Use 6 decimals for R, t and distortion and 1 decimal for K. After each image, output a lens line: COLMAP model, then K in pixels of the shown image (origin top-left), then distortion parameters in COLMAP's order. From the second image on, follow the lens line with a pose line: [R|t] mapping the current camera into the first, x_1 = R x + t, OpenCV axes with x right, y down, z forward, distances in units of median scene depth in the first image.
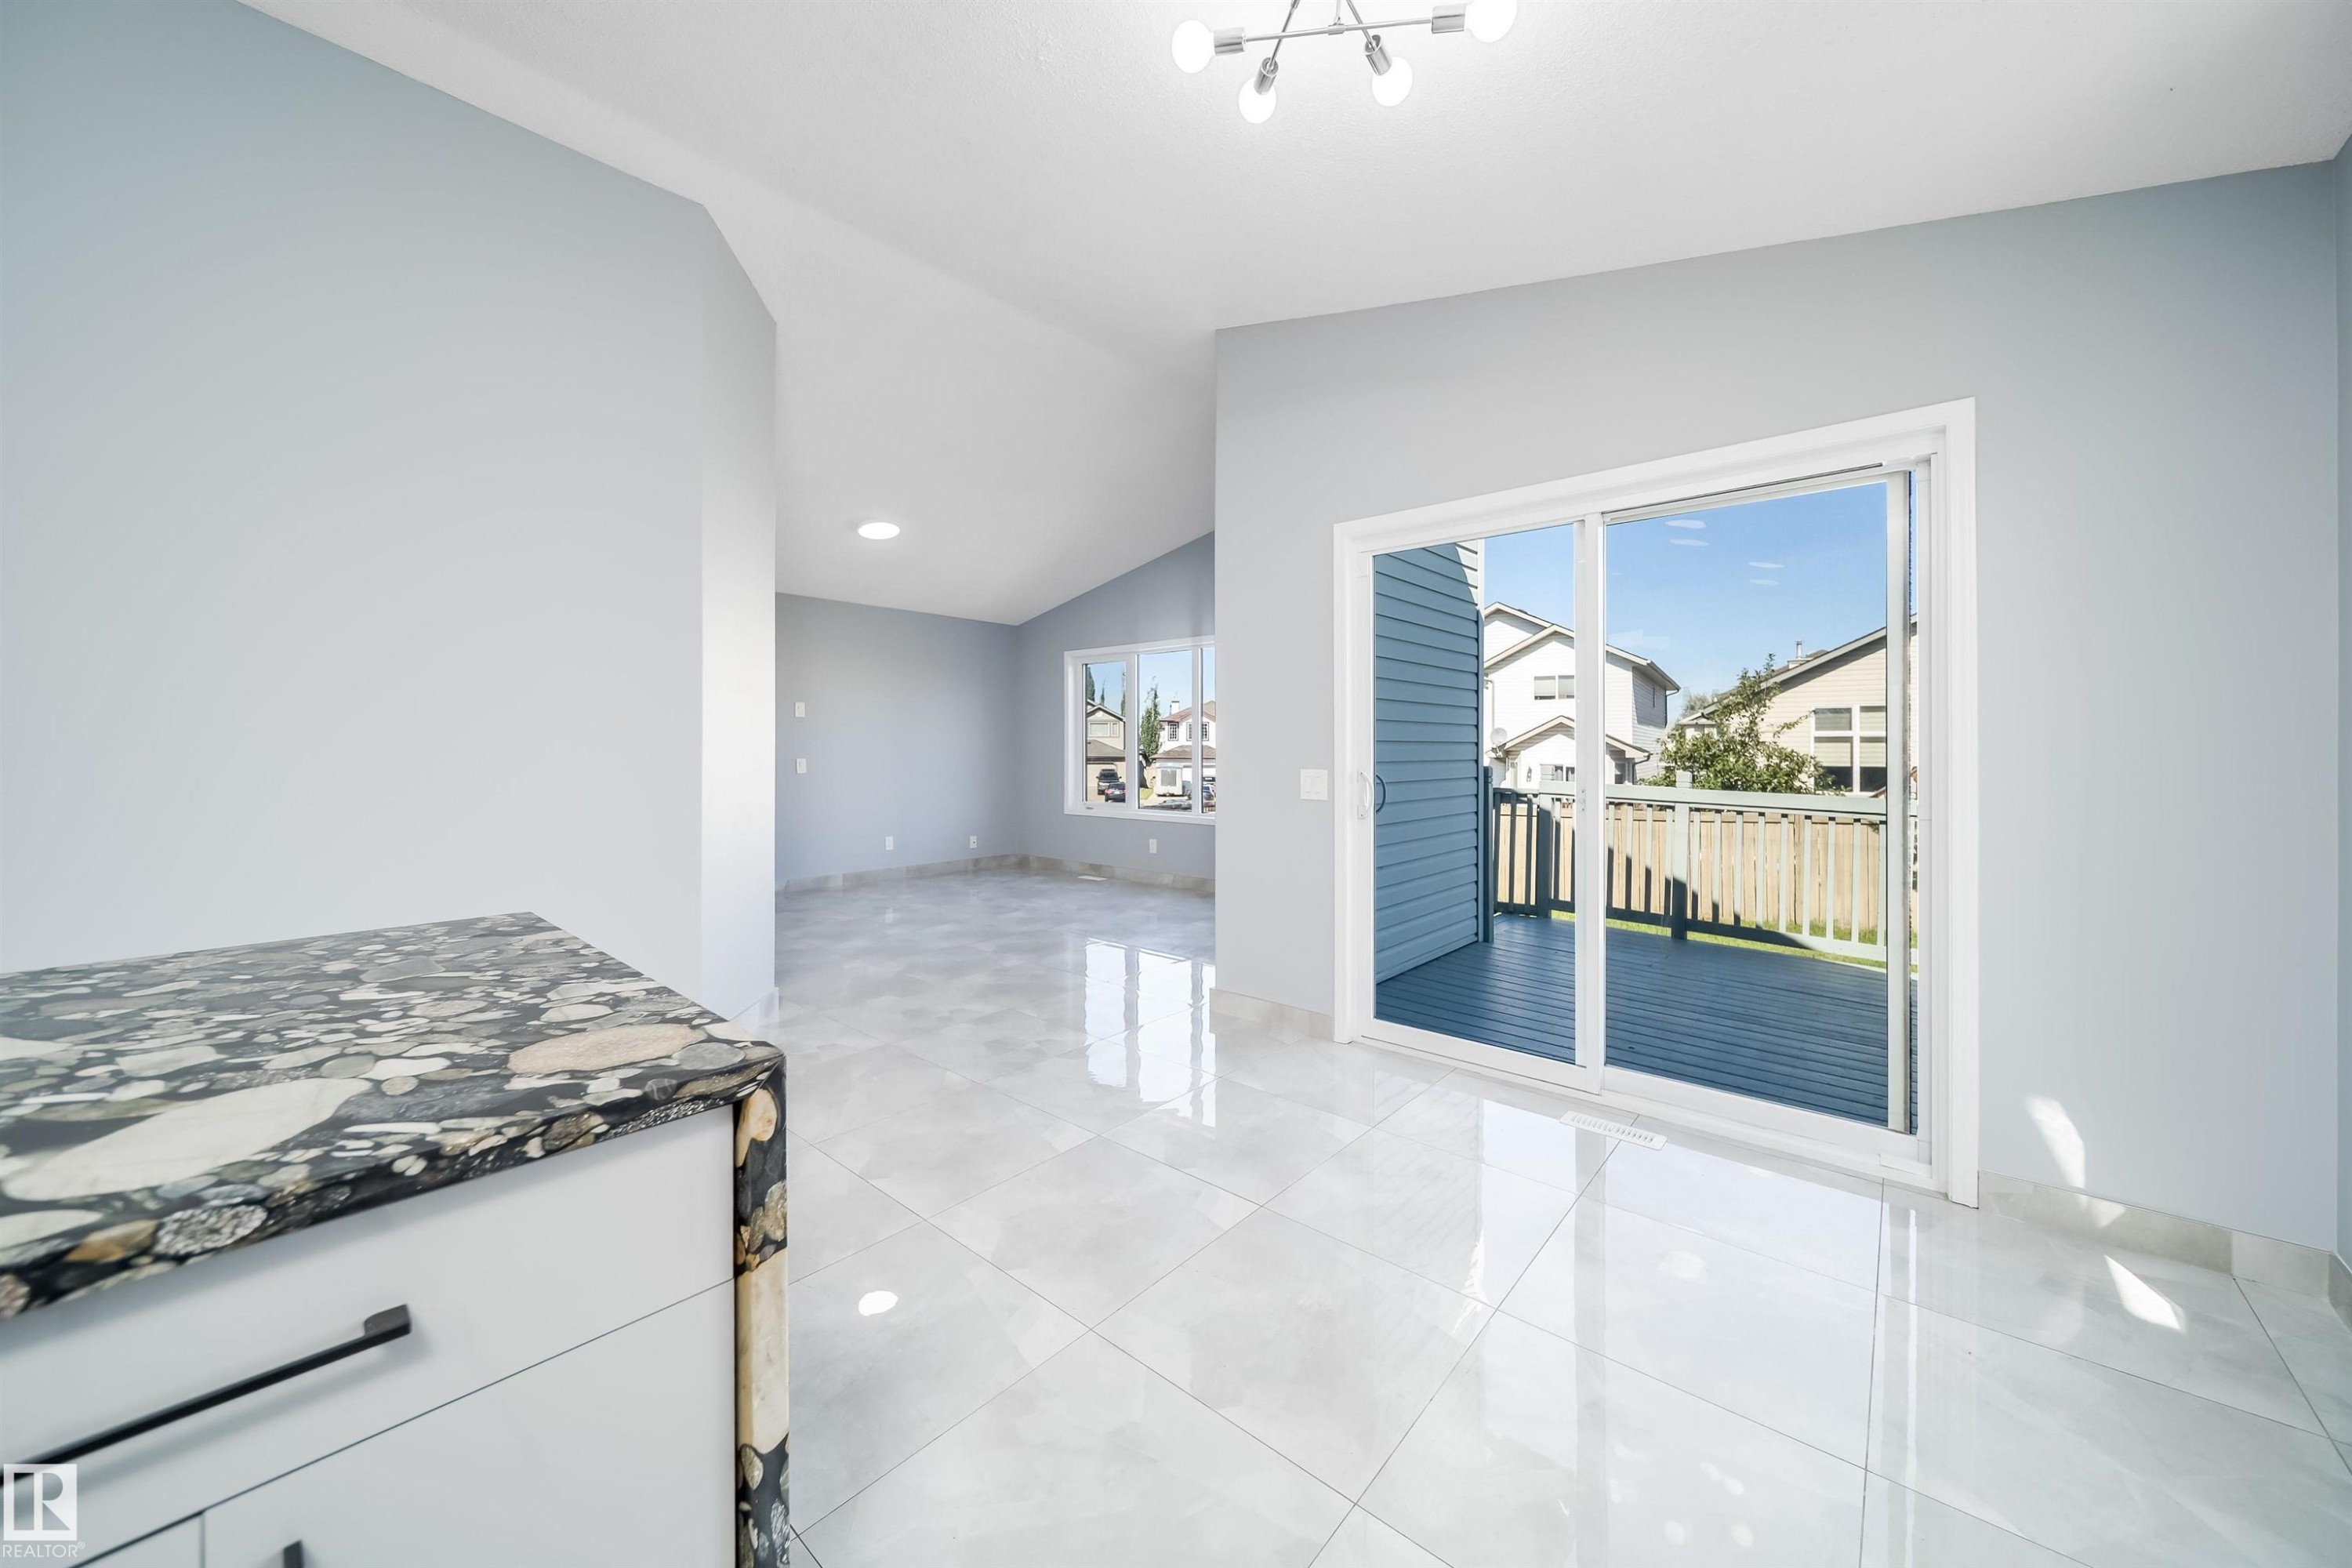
lens RADIAL K [[844.9, 0, 1187.3], [0, 844.9, 764.9], [0, 0, 1]] dist [-0.001826, -0.000280]
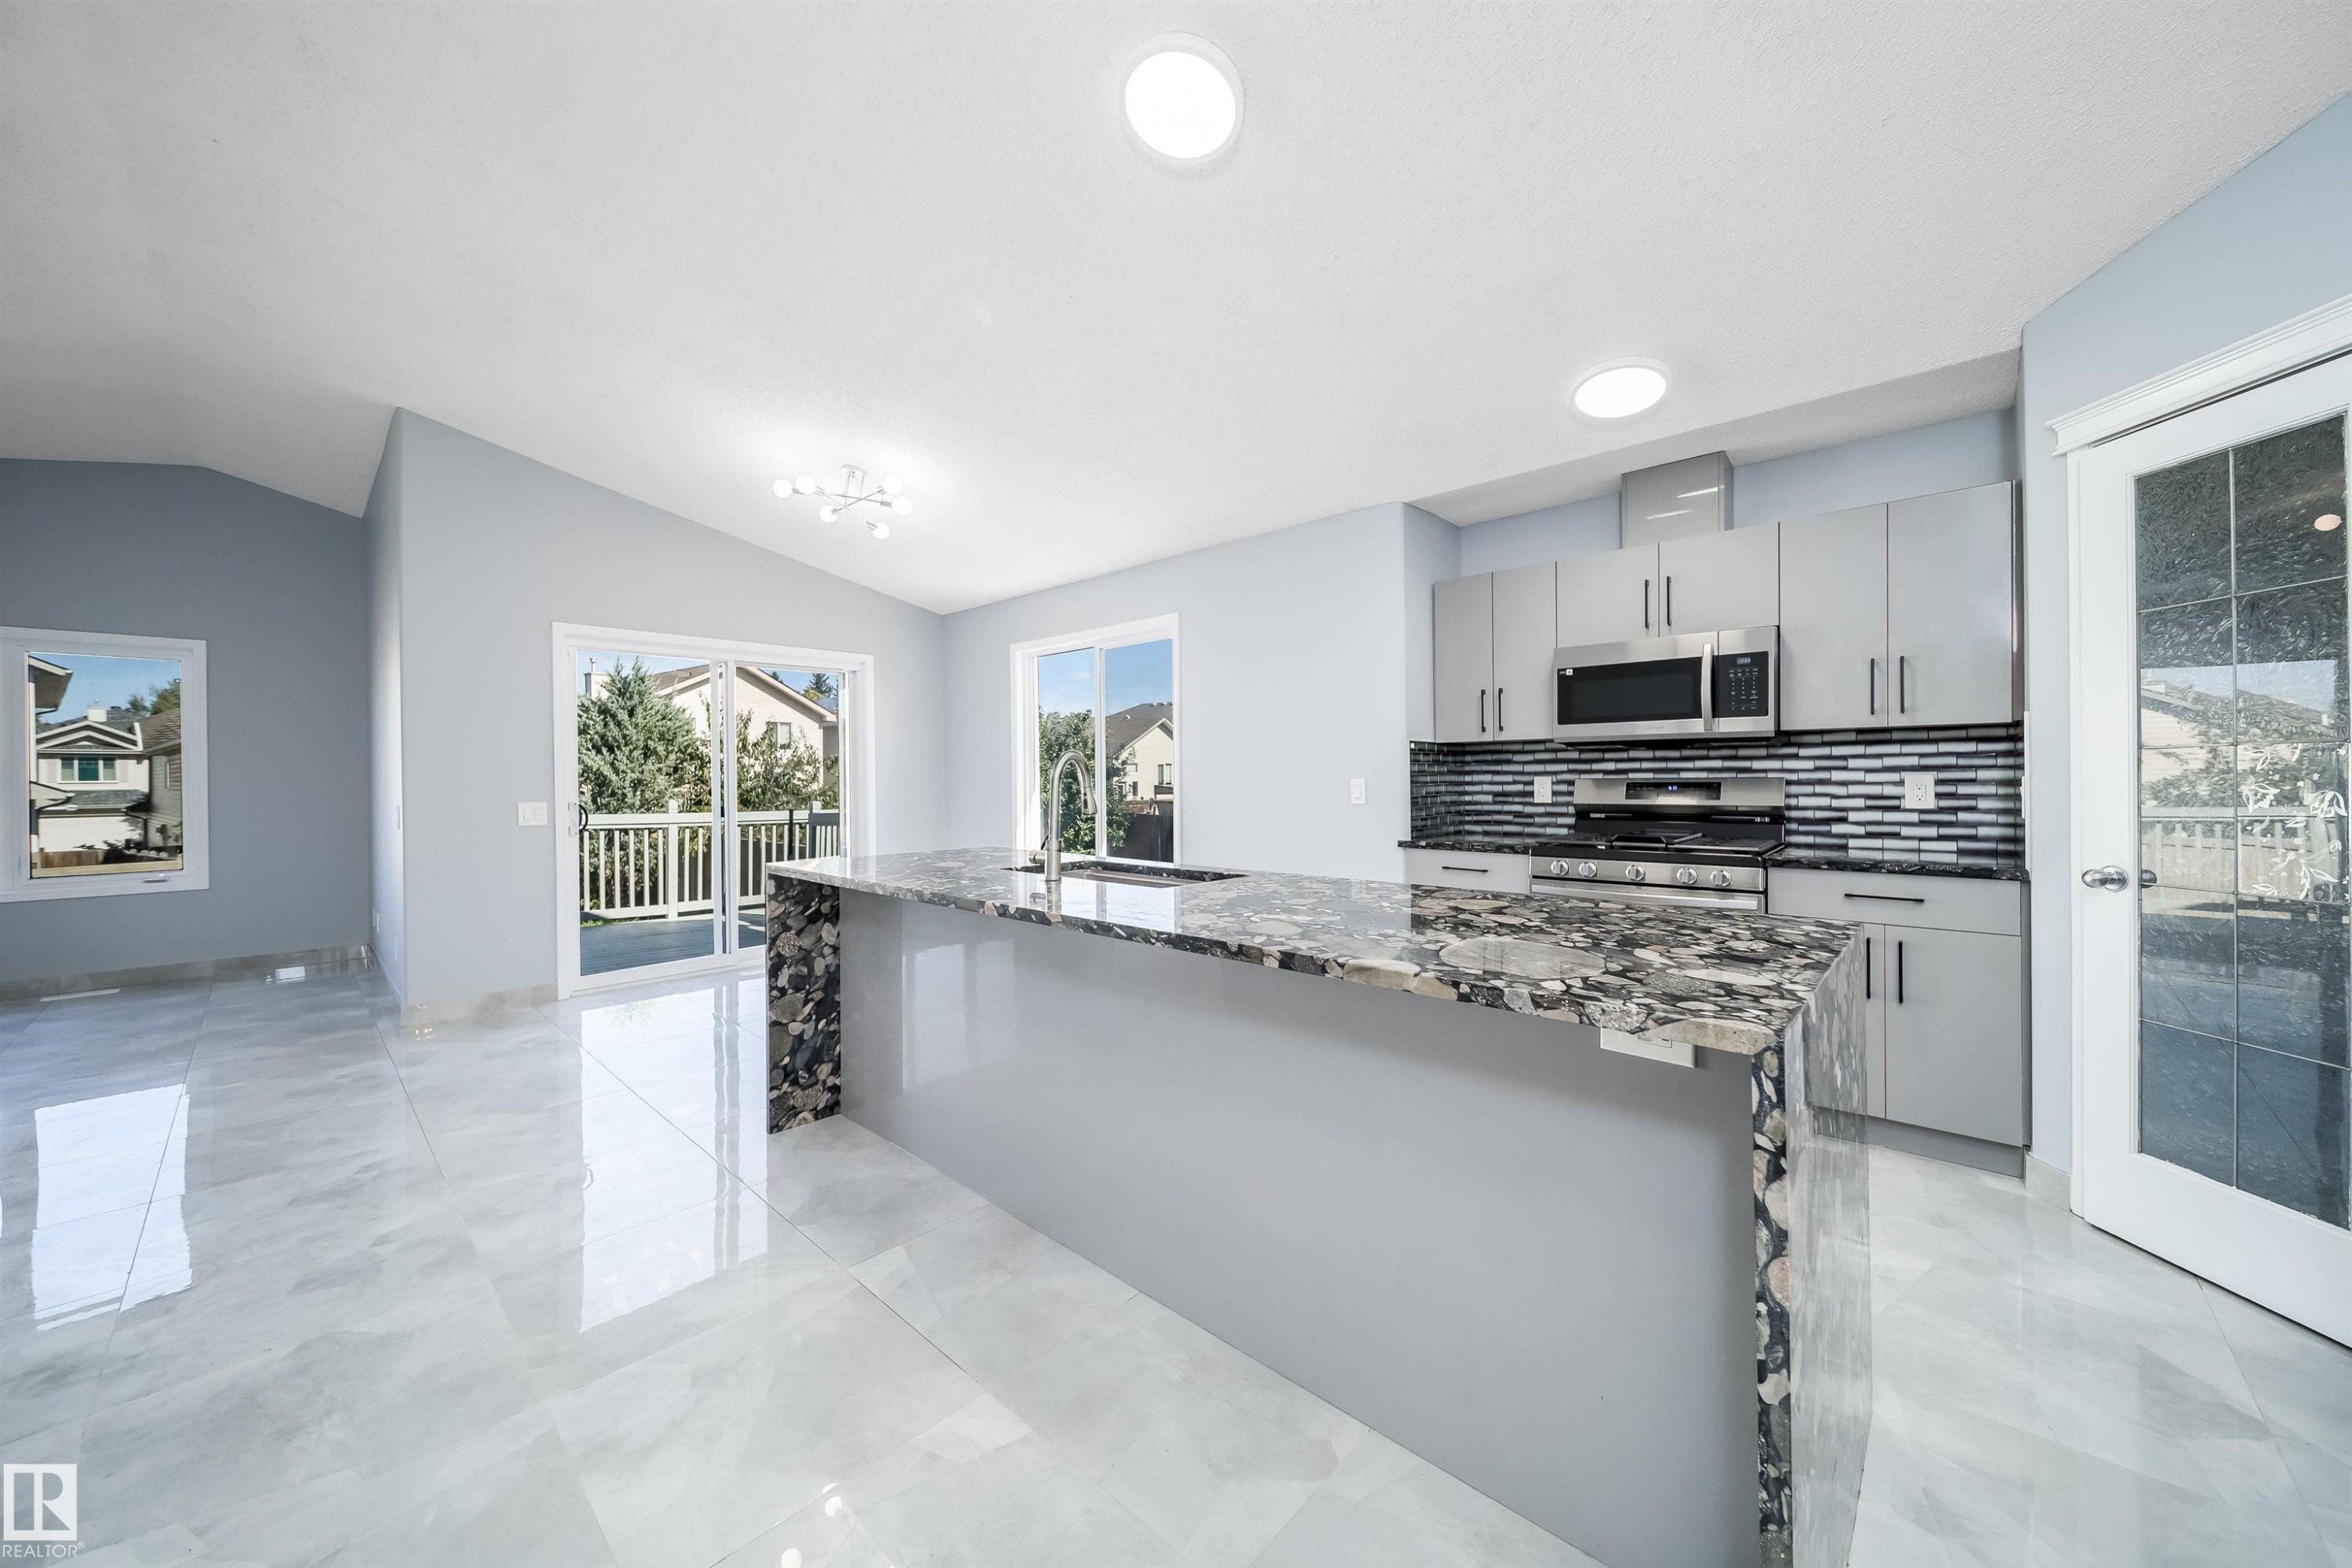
lens RADIAL K [[835.8, 0, 1163.1], [0, 835.8, 780.2], [0, 0, 1]] dist [0.000606, 0.000063]
pose [[0.049116, -0.004566, 0.998783, -5.532717], [0.027978, 0.999603, 0.003194, -0.025982], [-0.998401, 0.027787, 0.049224, -0.225434]]
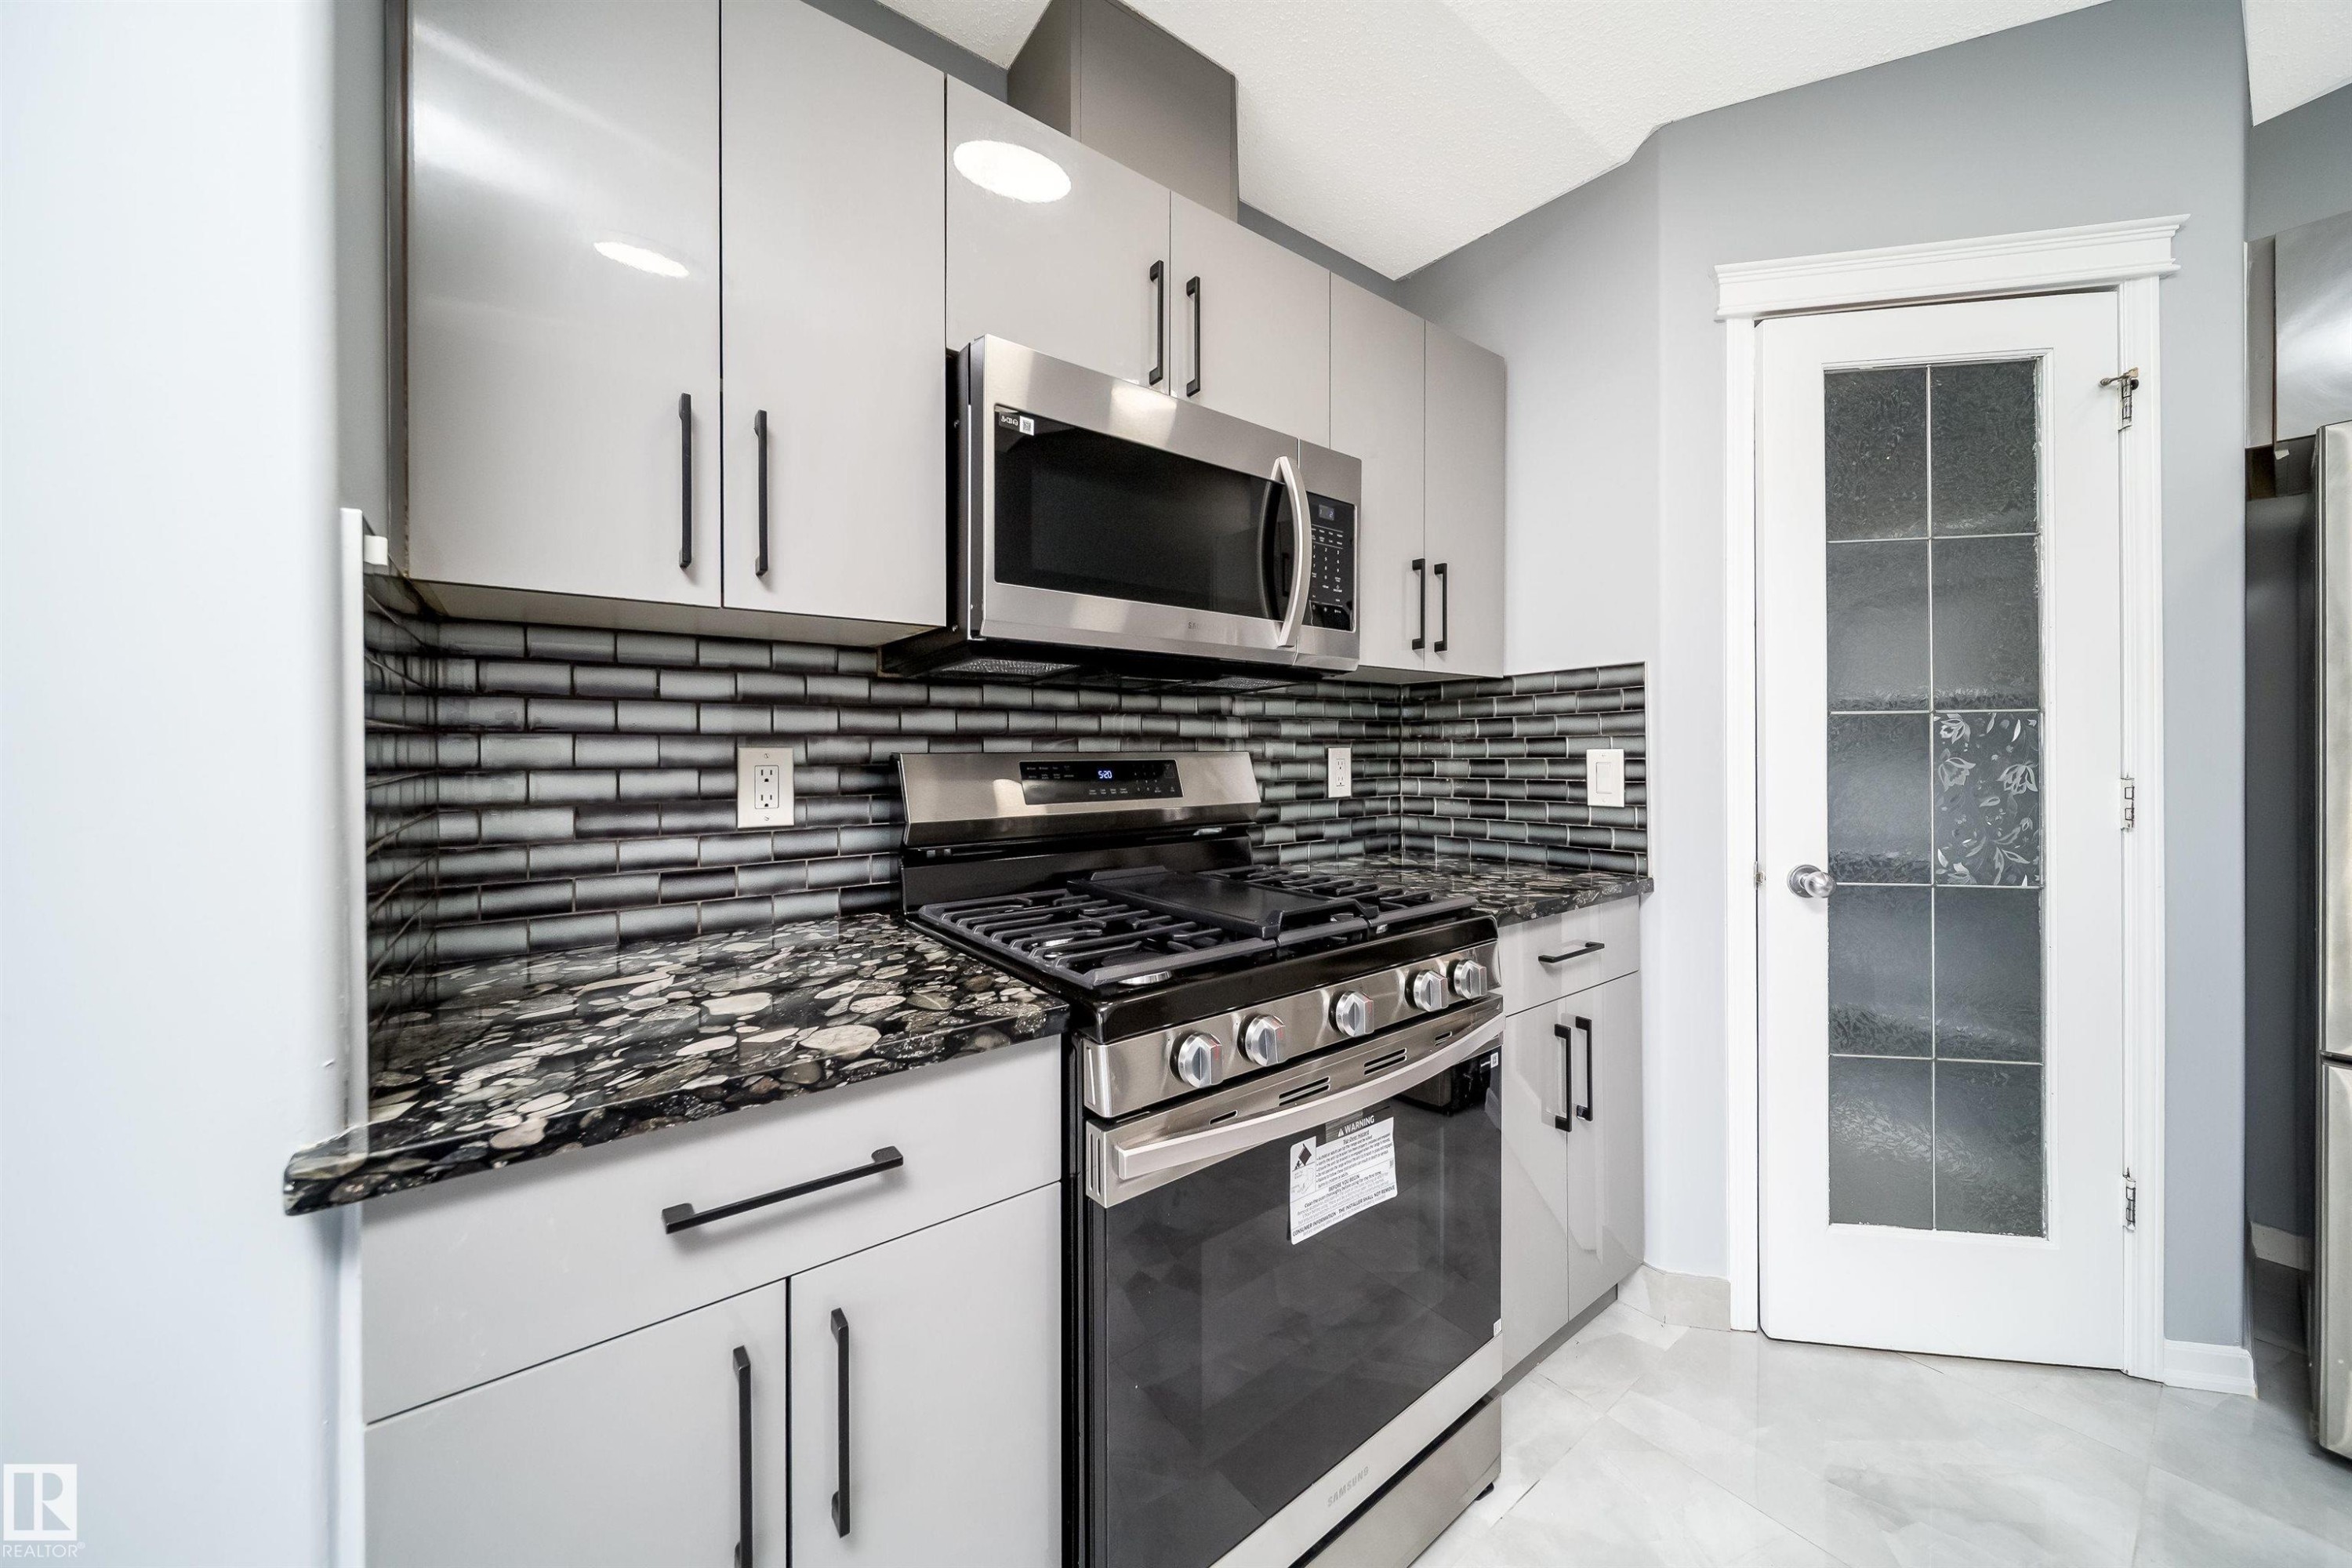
lens RADIAL K [[830.4, 0, 1171.7], [0, 830.4, 747.0], [0, 0, 1]] dist [-0.005473, -0.000107]
pose [[-0.977908, 0.001143, 0.209031, -1.052246], [0.004721, 0.999851, 0.016621, 0.013116], [-0.208981, 0.017240, -0.977768, -0.882811]]
